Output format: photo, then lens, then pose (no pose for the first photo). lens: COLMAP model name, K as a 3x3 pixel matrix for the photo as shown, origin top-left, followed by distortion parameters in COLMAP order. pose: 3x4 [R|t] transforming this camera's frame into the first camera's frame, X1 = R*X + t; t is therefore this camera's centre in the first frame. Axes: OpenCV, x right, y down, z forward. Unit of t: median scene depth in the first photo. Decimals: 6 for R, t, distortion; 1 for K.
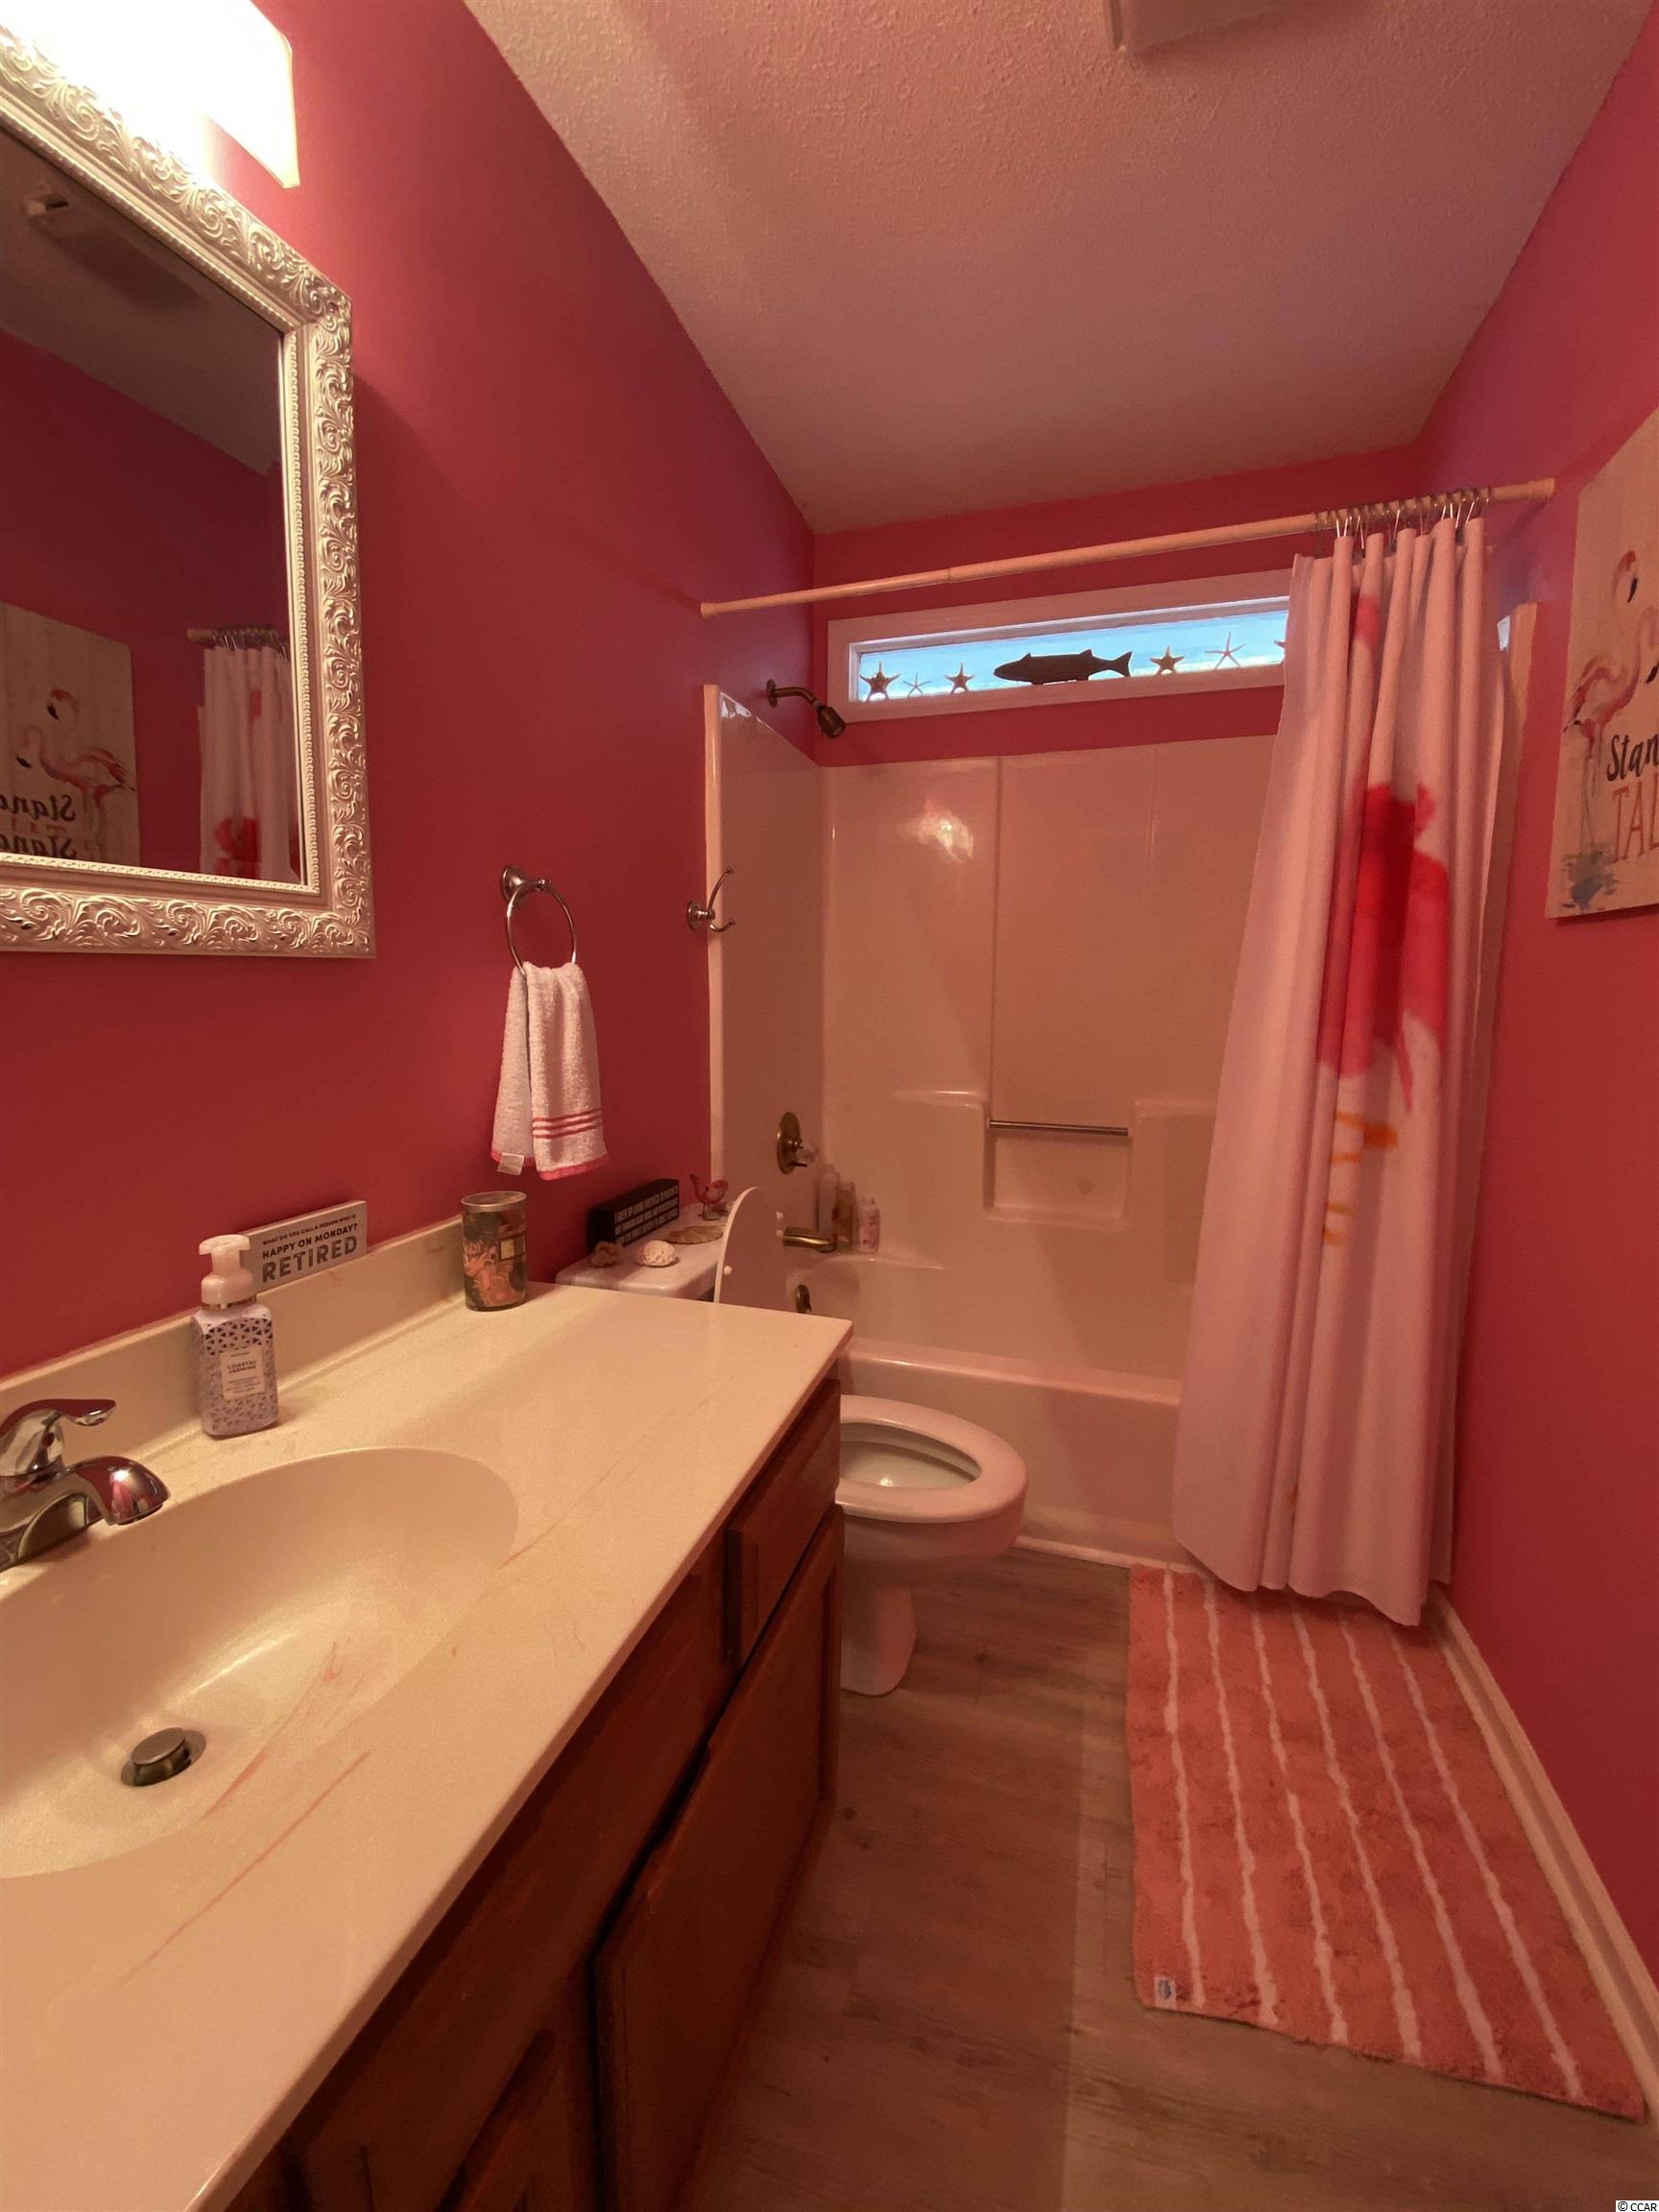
lens RADIAL K [[892.1, 0, 825.4], [0, 892.1, 1103.0], [0, 0, 1]] dist [0.014304, -0.017277]
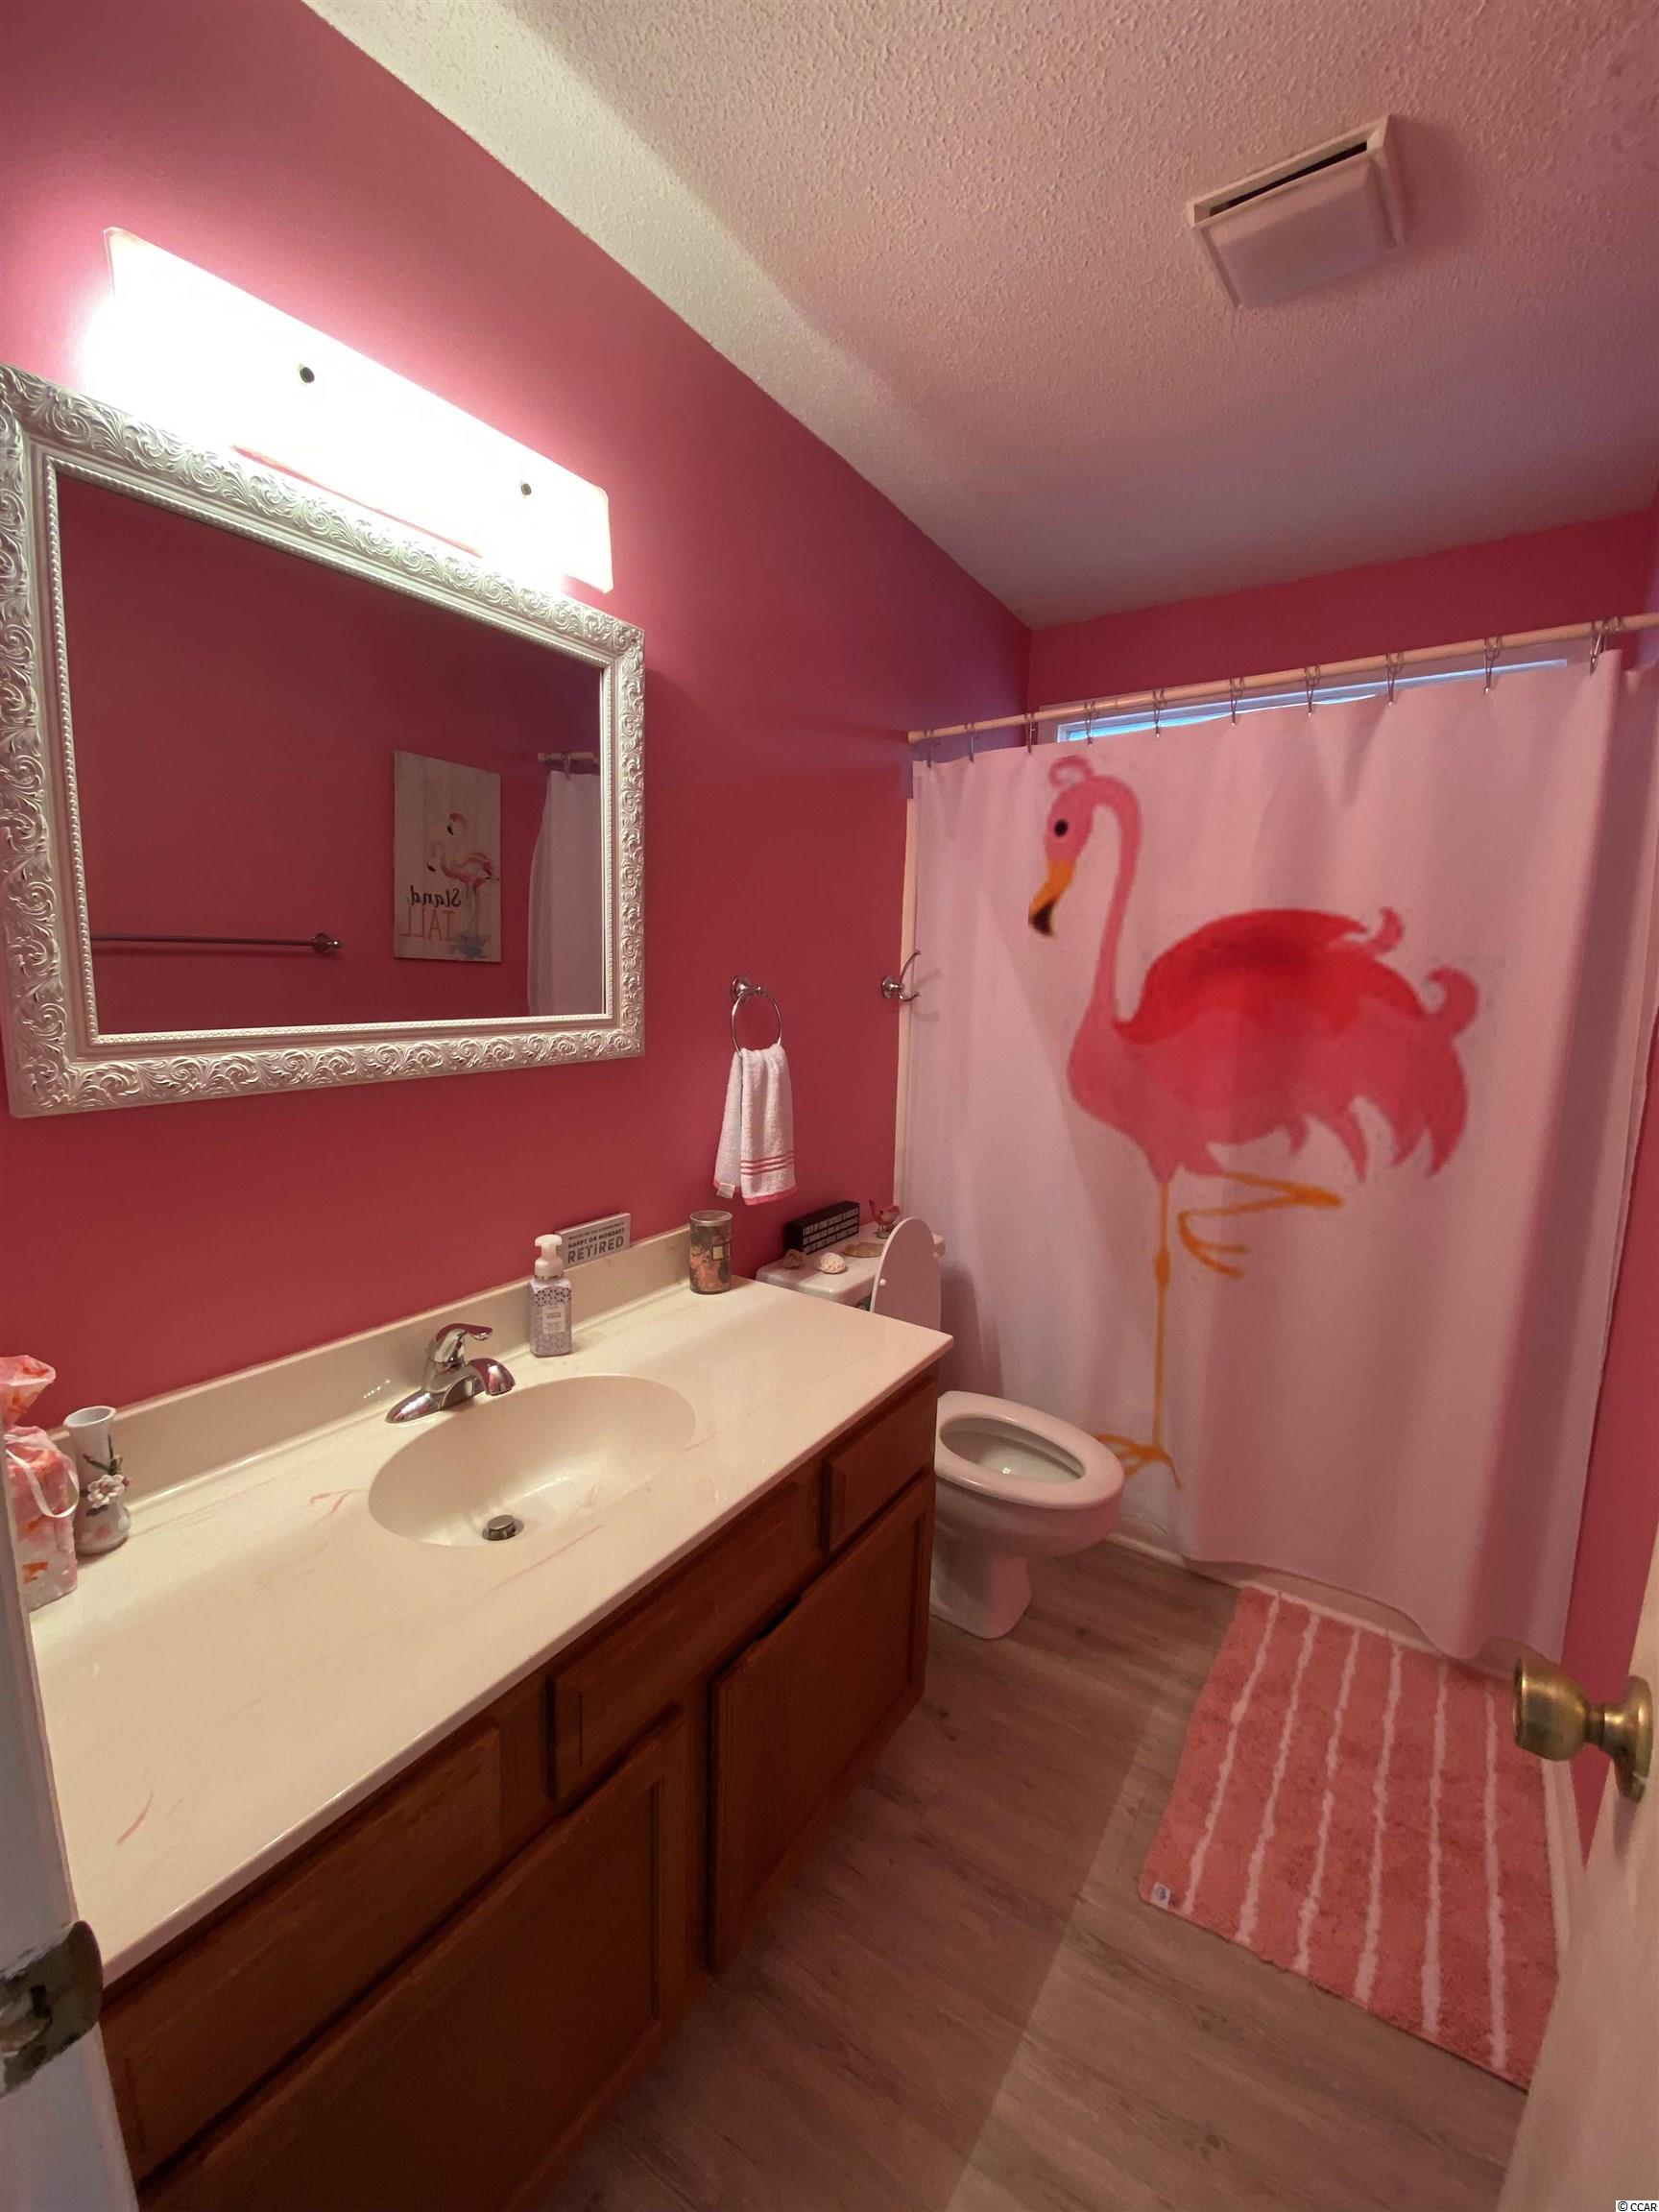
lens RADIAL K [[894.2, 0, 824.5], [0, 894.2, 1099.1], [0, 0, 1]] dist [0.024785, -0.022457]
pose [[0.958173, 0.054642, -0.280924, 0.209963], [-0.052448, 0.998506, 0.015328, -0.120540], [0.281342, 0.000047, 0.959608, -0.347985]]
